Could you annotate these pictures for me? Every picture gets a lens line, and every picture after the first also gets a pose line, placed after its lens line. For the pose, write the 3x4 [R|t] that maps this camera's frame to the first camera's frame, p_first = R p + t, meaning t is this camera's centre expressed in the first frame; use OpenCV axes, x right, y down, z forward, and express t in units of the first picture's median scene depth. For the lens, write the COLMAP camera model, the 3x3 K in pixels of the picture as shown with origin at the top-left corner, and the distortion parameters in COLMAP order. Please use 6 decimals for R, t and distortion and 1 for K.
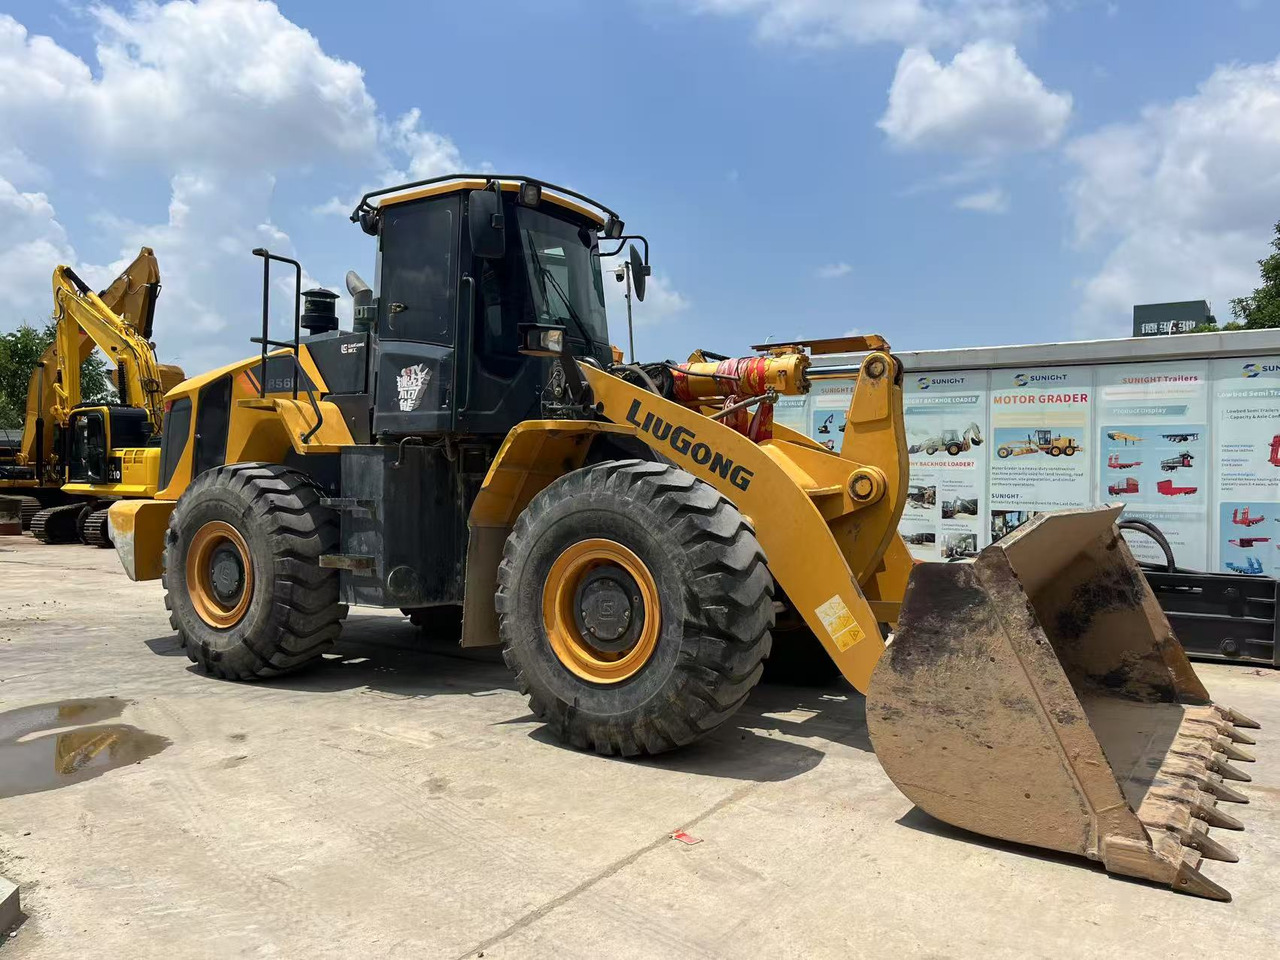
lens RADIAL K [[988.3, 0, 608.4], [0, 988.3, 514.2], [0, 0, 1]] dist [0.060066, -0.139031]
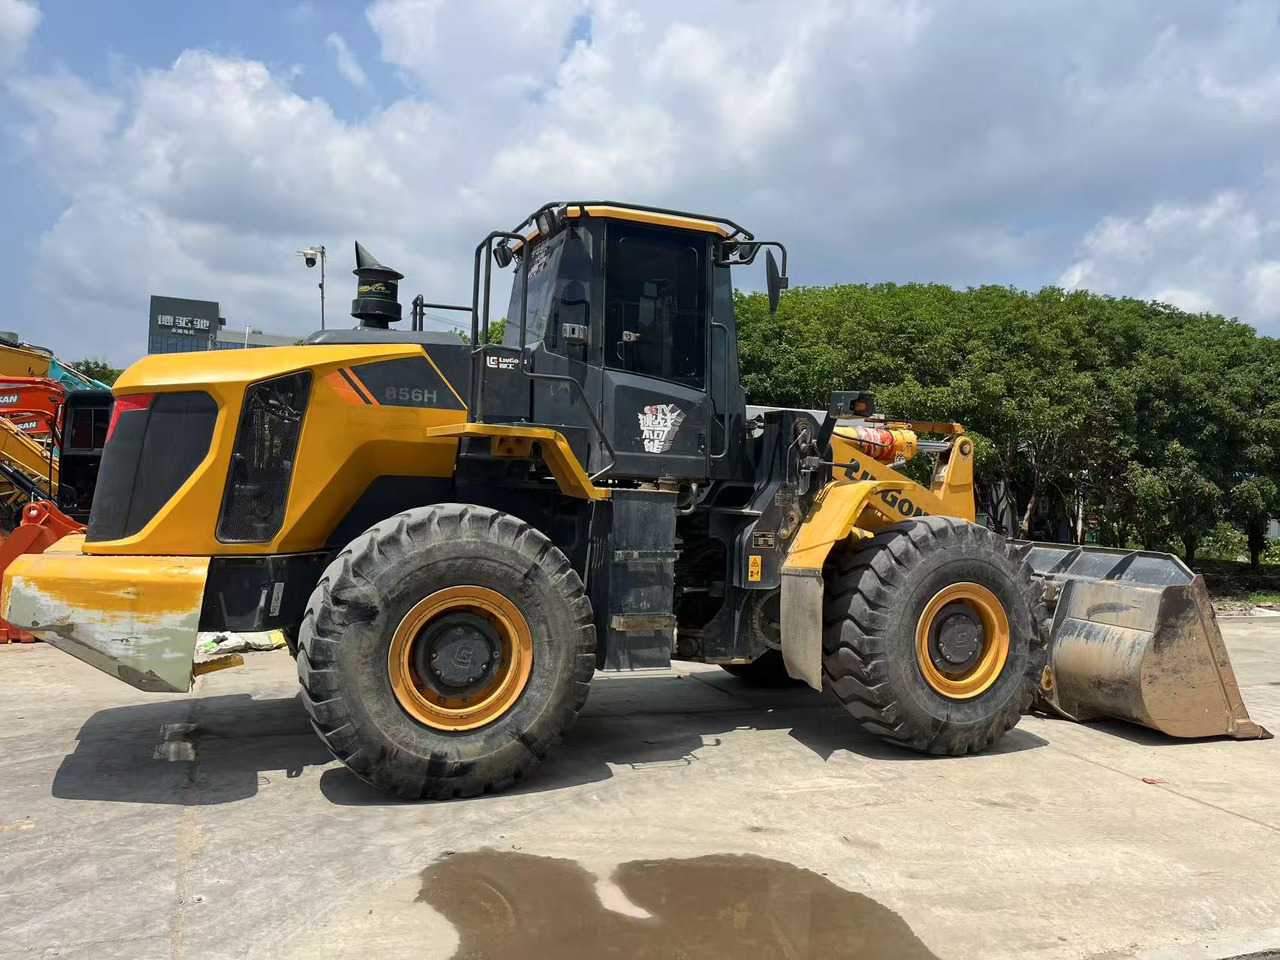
lens RADIAL K [[1044.3, 0, 640.0], [0, 1044.3, 480.0], [0, 0, 1]] dist [0.059201, -0.083719]
pose [[0.528150, 0.013275, 0.849048, -1.223434], [-0.003277, 0.999902, -0.013596, -0.076793], [-0.849145, 0.004398, 0.528141, 0.584997]]
